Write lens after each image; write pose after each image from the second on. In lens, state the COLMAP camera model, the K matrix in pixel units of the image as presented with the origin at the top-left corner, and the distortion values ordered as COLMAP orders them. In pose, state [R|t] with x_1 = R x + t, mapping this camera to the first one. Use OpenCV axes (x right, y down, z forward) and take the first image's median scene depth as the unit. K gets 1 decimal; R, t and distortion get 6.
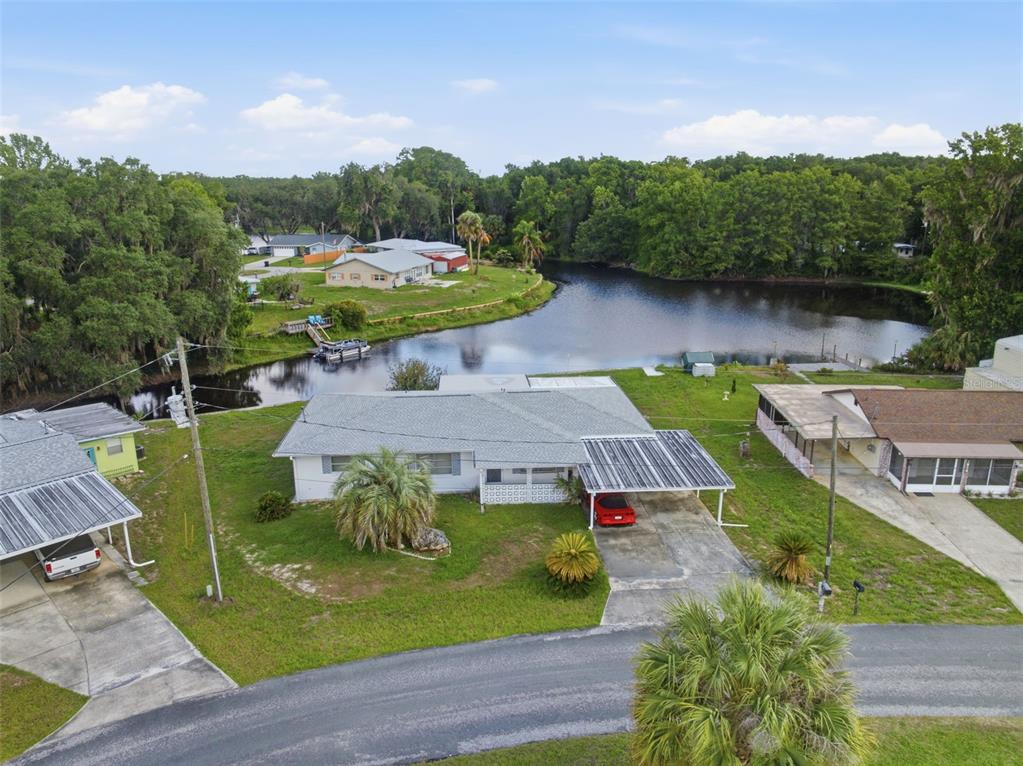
lens RADIAL K [[725.2, 0, 506.5], [0, 725.2, 382.9], [0, 0, 1]] dist [-0.028005, -0.013377]
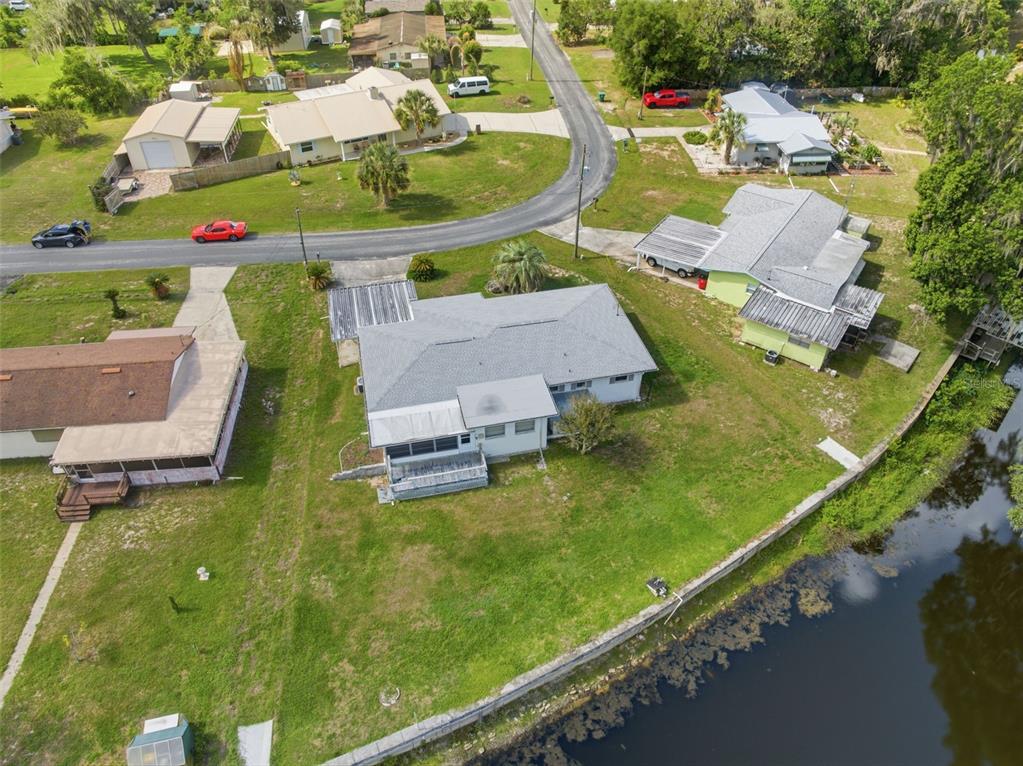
lens RADIAL K [[733.2, 0, 505.7], [0, 733.2, 377.7], [0, 0, 1]] dist [-0.061444, 0.043238]
pose [[-0.987881, 0.107119, -0.112322, 0.042325], [-0.032083, 0.567116, 0.823013, -0.457935], [0.151860, 0.816642, -0.556807, 0.843762]]
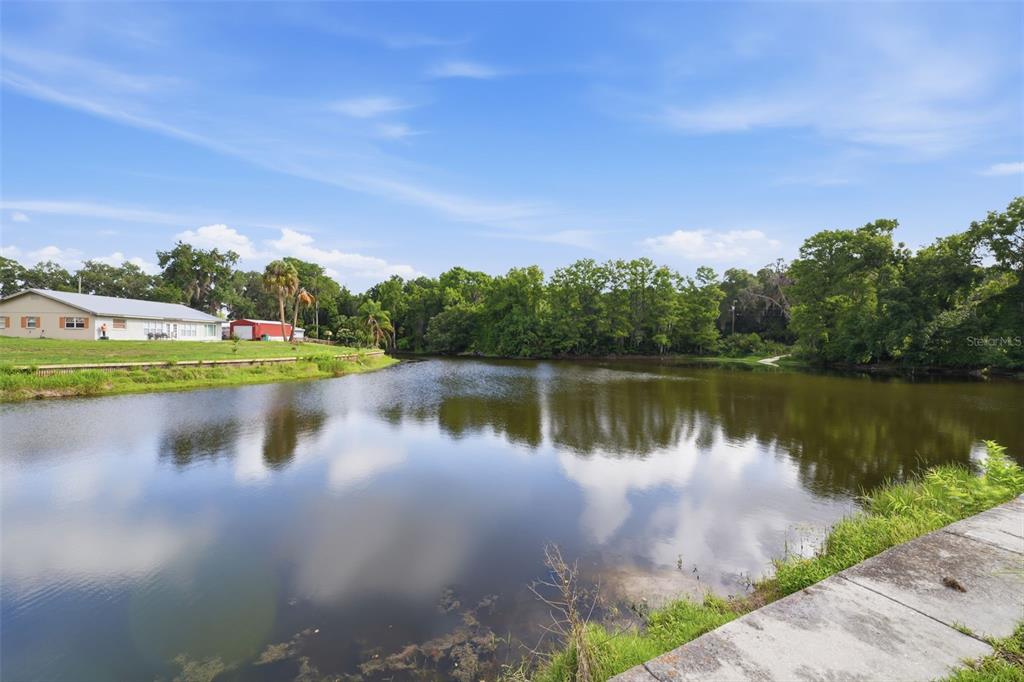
lens RADIAL K [[417.2, 0, 512.6], [0, 417.2, 341.7], [0, 0, 1]] dist [0.000559, -0.000017]
pose [[0.963718, 0.012082, 0.266648, 0.103454], [0.059946, 0.963660, -0.260320, -0.025589], [-0.260103, 0.266860, 0.927972, 0.768821]]
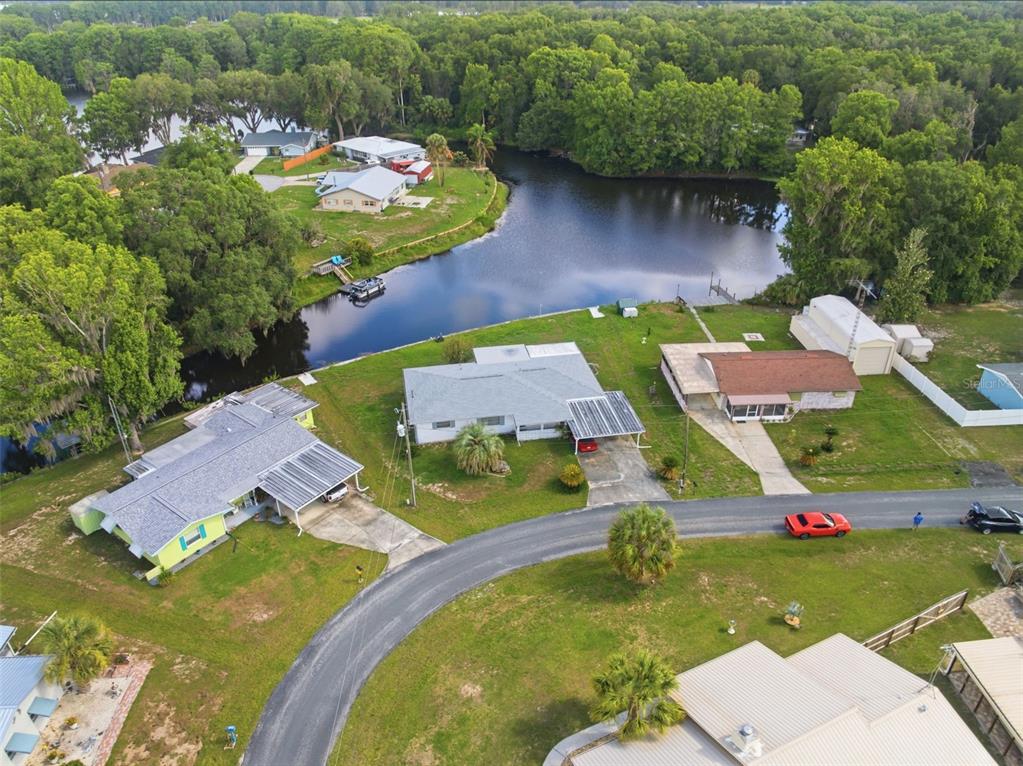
lens RADIAL K [[725.2, 0, 506.5], [0, 725.2, 382.9], [0, 0, 1]] dist [-0.028005, -0.013377]
pose [[0.994108, -0.054474, 0.093707, -0.099484], [0.029374, 0.967580, 0.250851, -0.196532], [-0.104334, -0.246621, 0.963479, -0.345065]]
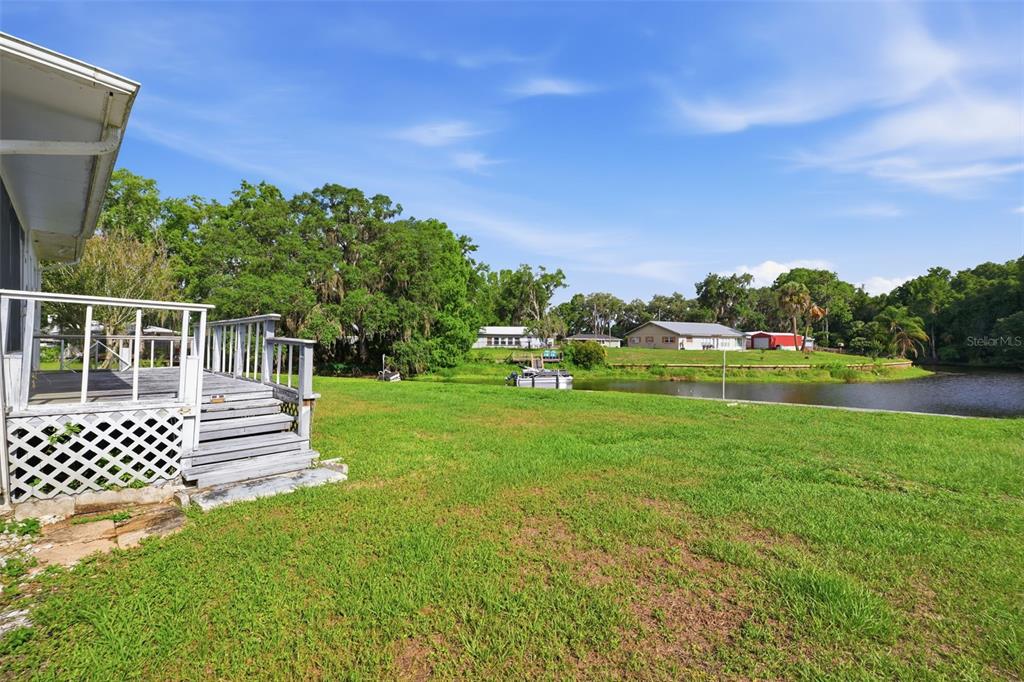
lens RADIAL K [[417.2, 0, 512.6], [0, 417.2, 341.7], [0, 0, 1]] dist [0.000559, -0.000017]
pose [[0.687378, 0.006281, -0.726273, 0.131202], [-0.204519, 0.961173, -0.185253, 0.015396], [0.696911, 0.275875, 0.661973, 0.591104]]
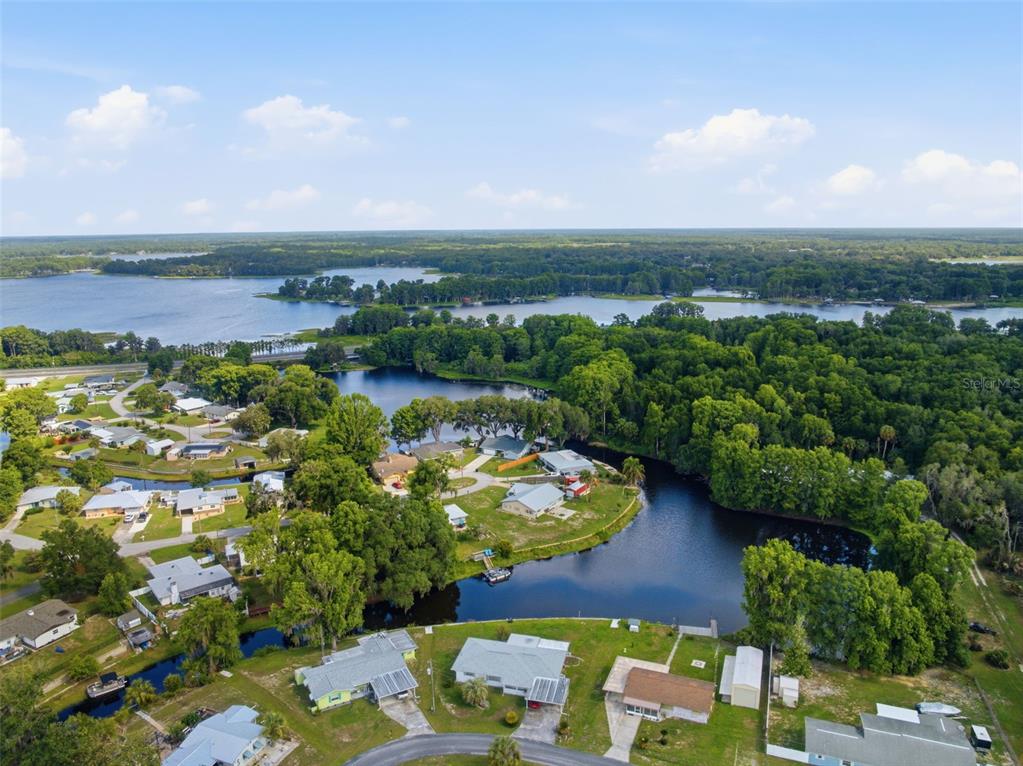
lens RADIAL K [[725.2, 0, 506.5], [0, 725.2, 382.9], [0, 0, 1]] dist [-0.028005, -0.013377]
pose [[0.950983, 0.063451, -0.302664, 0.403598], [-0.080221, 0.995837, -0.043290, -0.506569], [0.298657, 0.065448, 0.952114, -1.048765]]
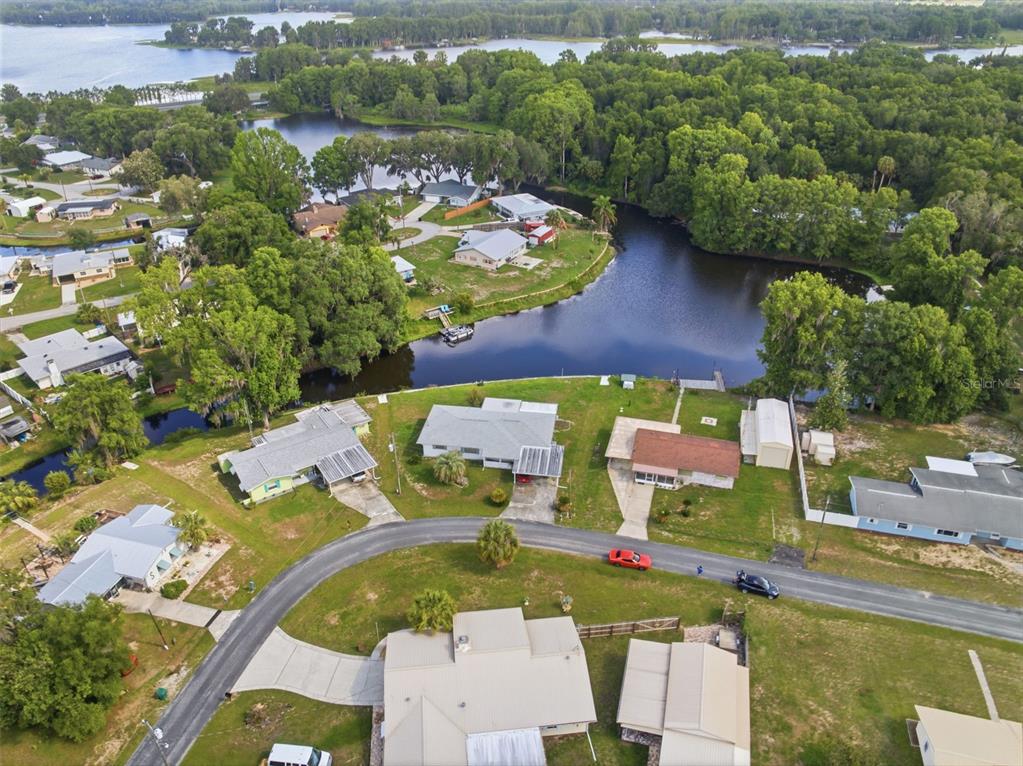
lens RADIAL K [[725.2, 0, 506.5], [0, 725.2, 382.9], [0, 0, 1]] dist [-0.028005, -0.013377]
pose [[0.977129, 0.105783, -0.184470, 0.234133], [-0.056306, 0.965232, 0.255259, -0.382287], [0.205058, -0.239035, 0.949112, -0.704575]]
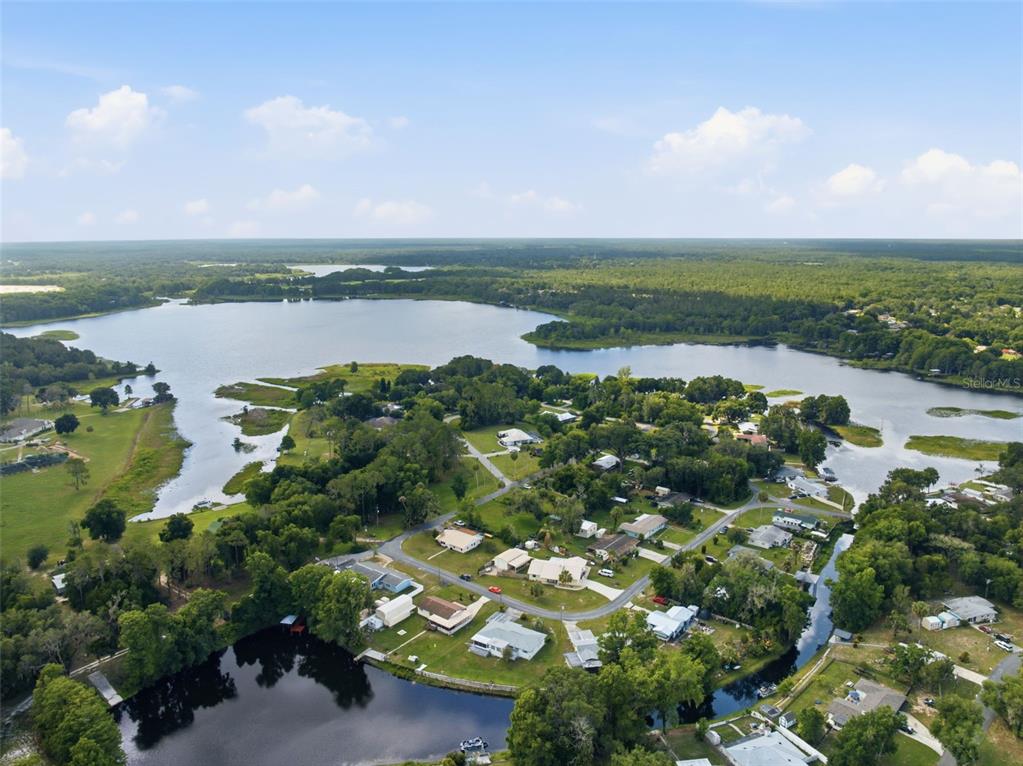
lens RADIAL K [[725.2, 0, 506.5], [0, 725.2, 382.9], [0, 0, 1]] dist [-0.028005, -0.013377]
pose [[-0.818657, -0.109446, 0.563757, -1.391984], [0.160127, 0.899237, 0.407103, -1.876805], [-0.551507, 0.423550, -0.718641, 1.996360]]
